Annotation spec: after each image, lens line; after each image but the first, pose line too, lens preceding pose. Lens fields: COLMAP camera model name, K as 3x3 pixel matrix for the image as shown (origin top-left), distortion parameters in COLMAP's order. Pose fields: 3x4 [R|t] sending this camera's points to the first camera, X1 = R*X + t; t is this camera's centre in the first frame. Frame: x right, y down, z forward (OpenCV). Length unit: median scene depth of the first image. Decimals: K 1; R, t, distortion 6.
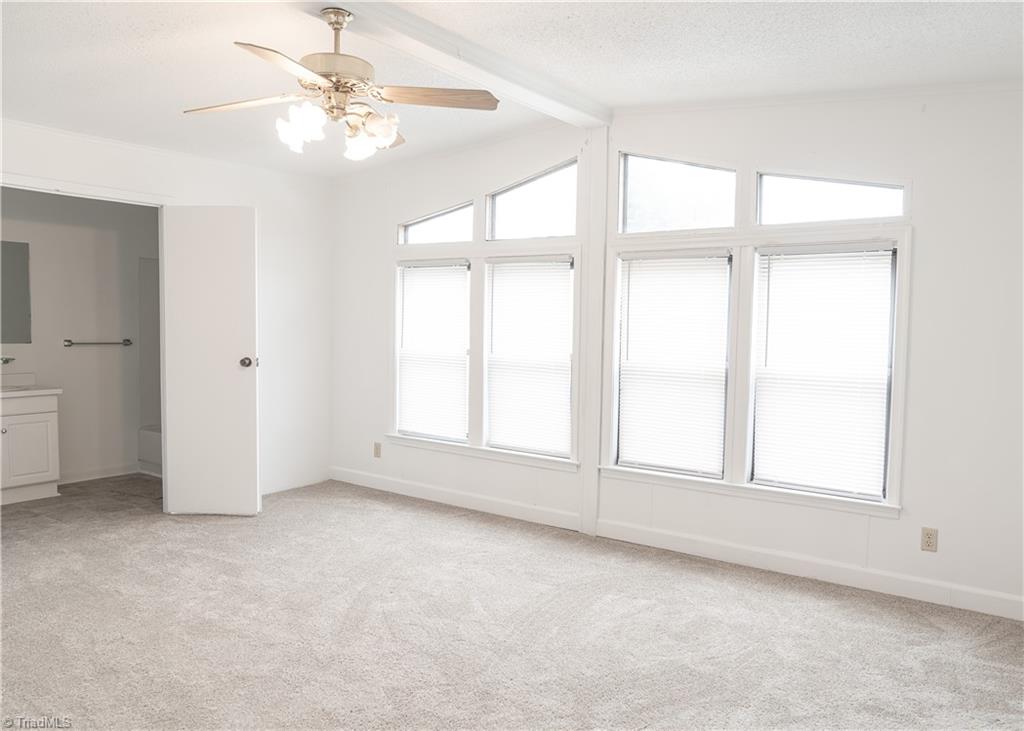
lens RADIAL K [[746.2, 0, 512.0], [0, 746.2, 365.5], [0, 0, 1]] dist [-0.004253, -0.002045]
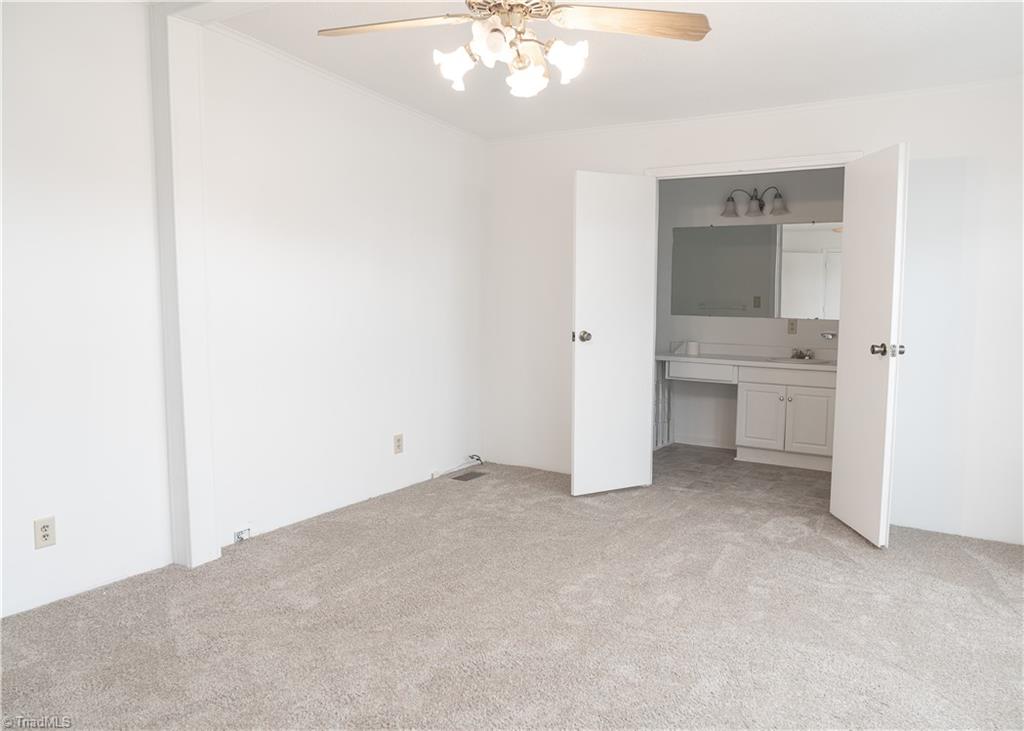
lens RADIAL K [[727.3, 0, 509.9], [0, 727.3, 349.2], [0, 0, 1]] dist [0.002311, -0.000052]
pose [[0.111954, 0.073799, -0.990969, 0.372448], [-0.066167, 0.995579, 0.066667, -0.031420], [0.991508, 0.058106, 0.116342, 0.558308]]
